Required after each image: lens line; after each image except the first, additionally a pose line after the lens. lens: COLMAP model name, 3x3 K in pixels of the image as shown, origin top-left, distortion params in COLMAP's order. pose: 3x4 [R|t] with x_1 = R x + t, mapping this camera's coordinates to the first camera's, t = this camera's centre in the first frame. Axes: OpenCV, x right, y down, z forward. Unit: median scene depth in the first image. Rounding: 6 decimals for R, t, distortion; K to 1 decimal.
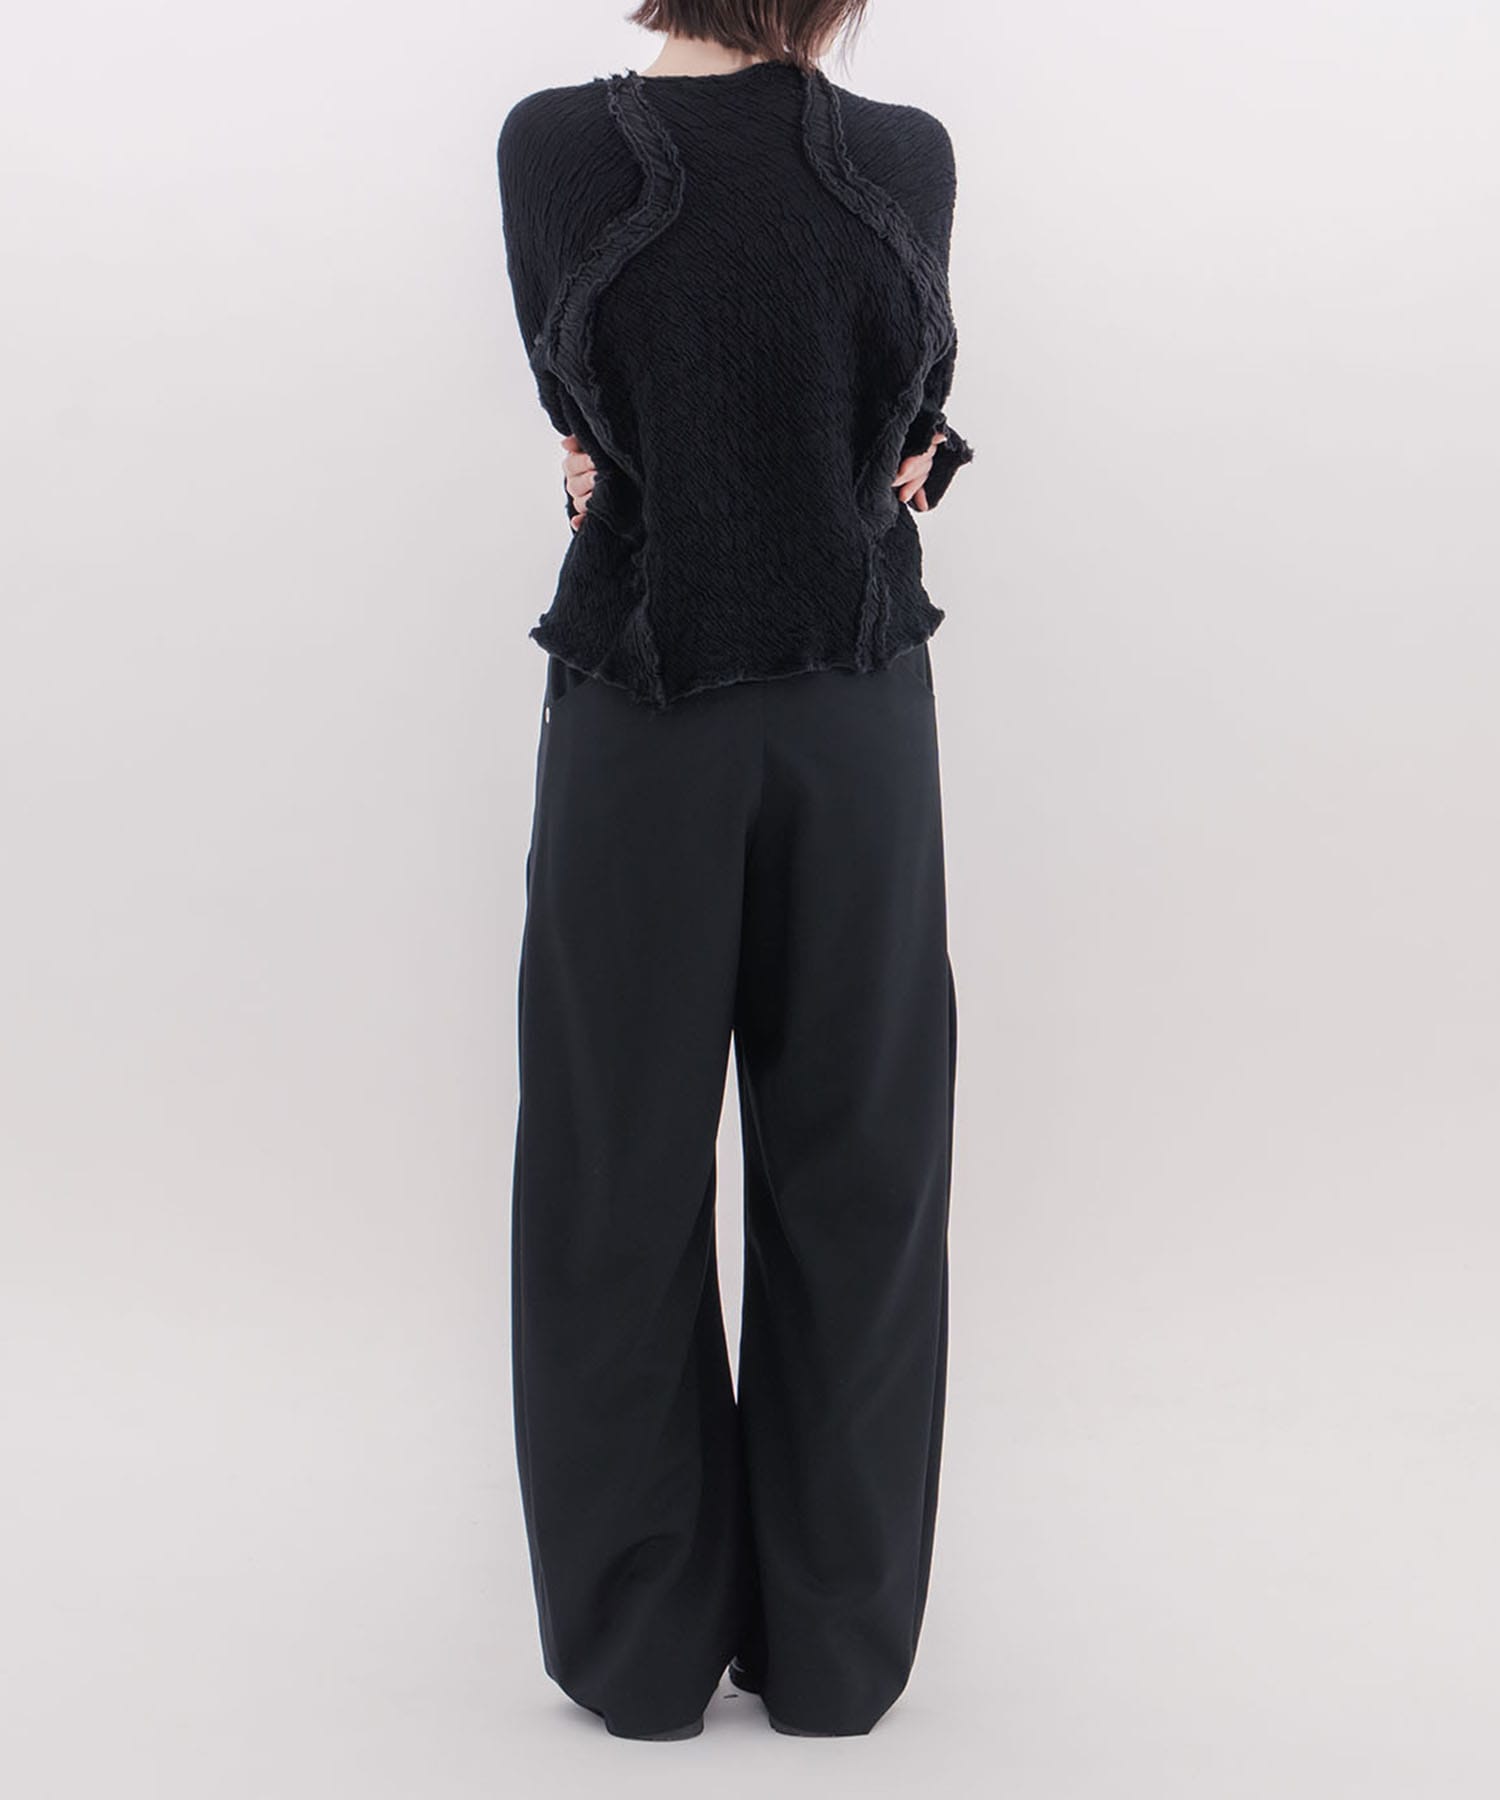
lens RADIAL K [[4242.6, 0, 752.9], [0, 4242.6, 899.6], [0, 0, 1]] dist [-0.060417, 0.000000]
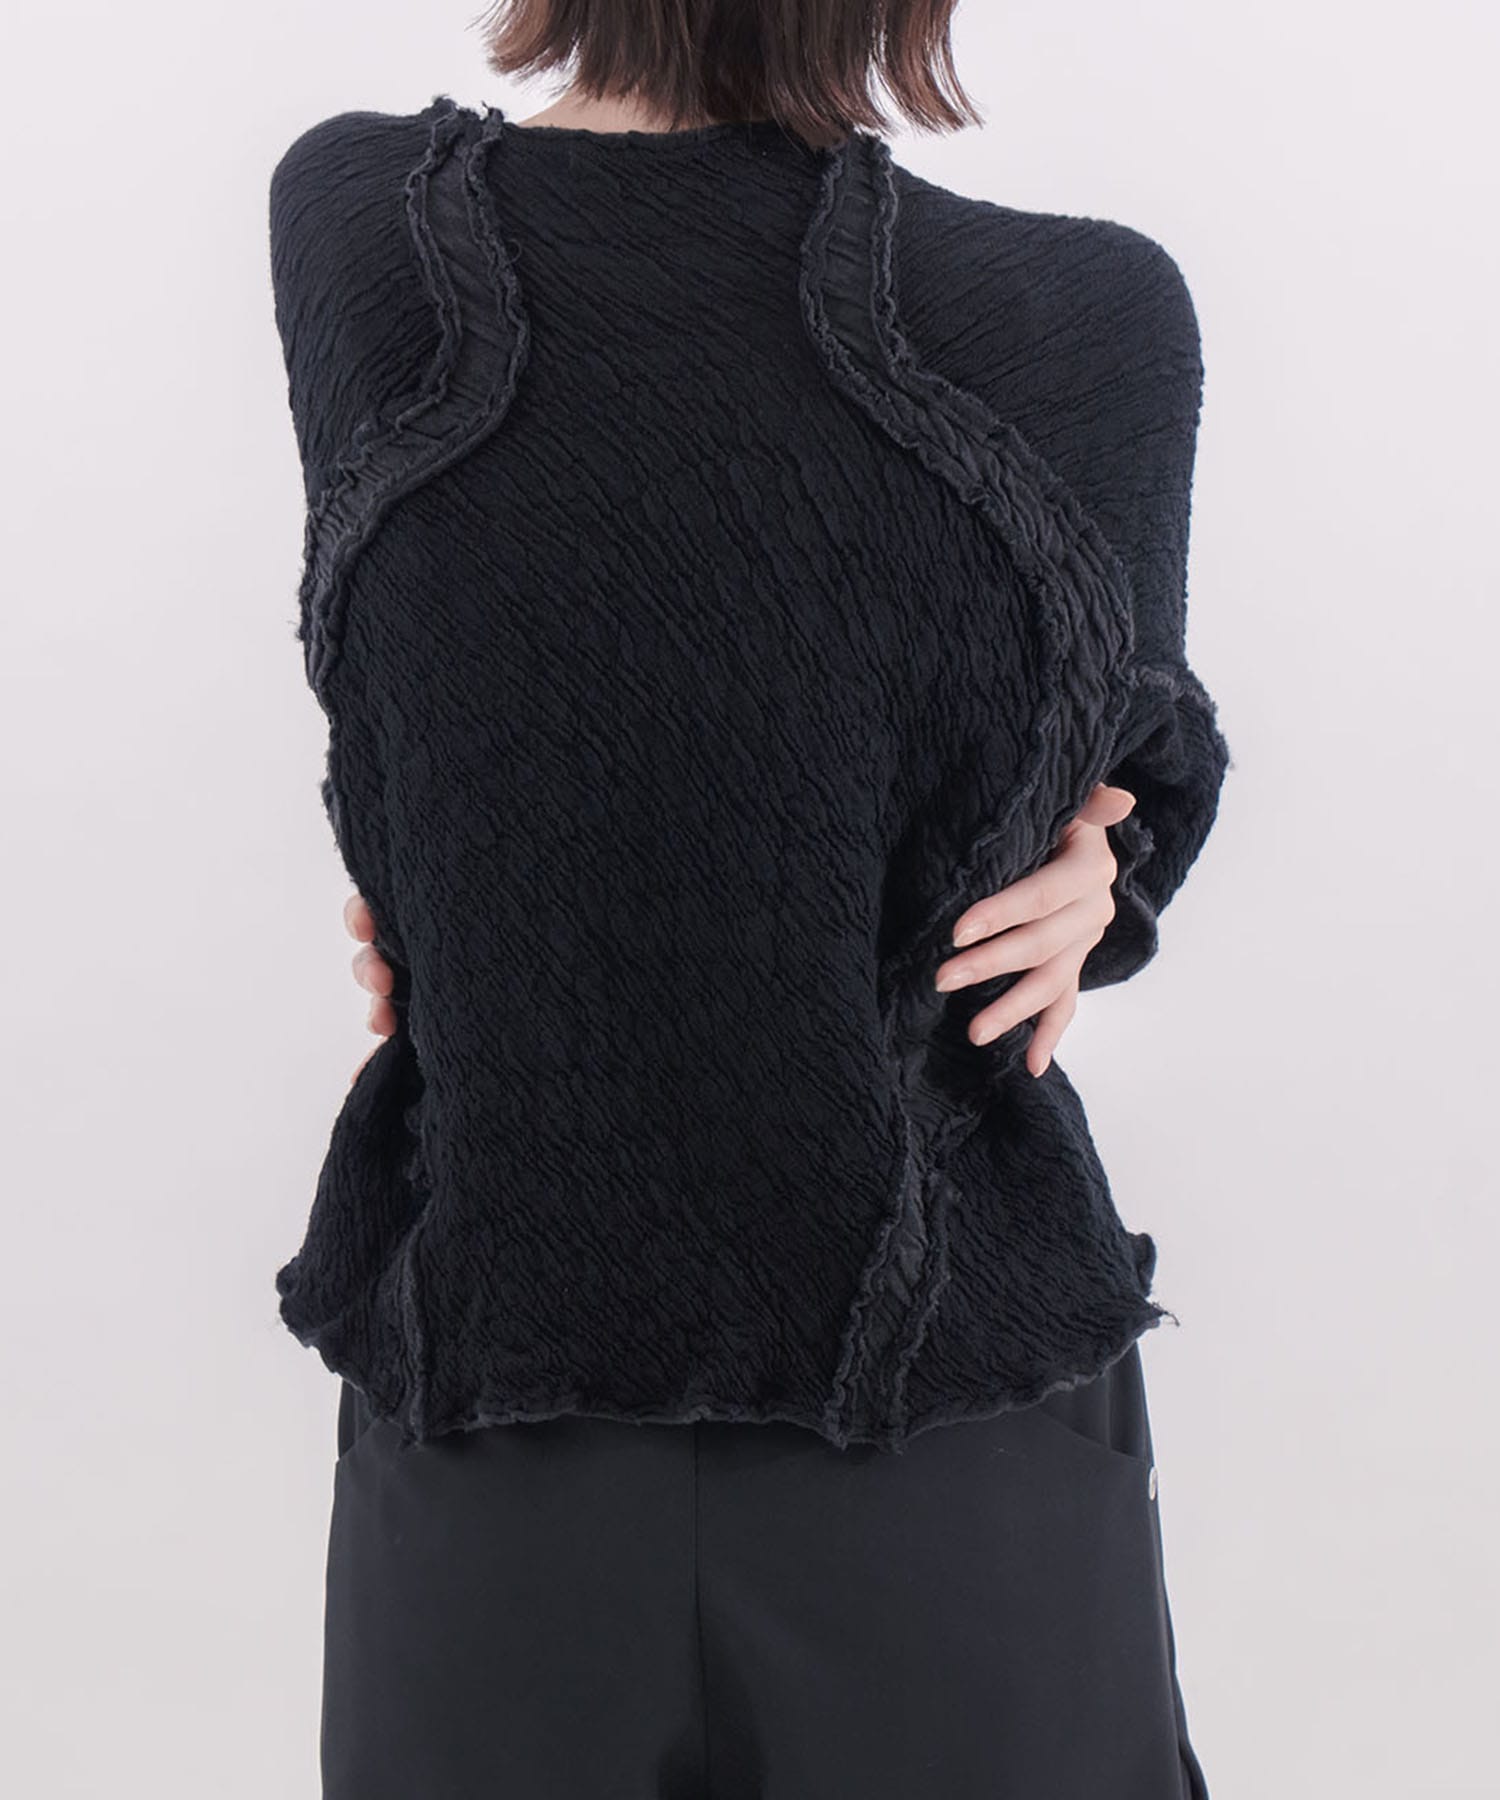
lens RADIAL K [[4242.6, 0, 746.3], [0, 4242.6, 895.5], [0, 0, 1]] dist [-0.060417, 0.000000]
pose [[0.983298, 0.101869, 0.150826, -0.057777], [-0.081196, 0.987182, -0.137401, -0.048487], [-0.162889, 0.122859, 0.978965, 0.553808]]
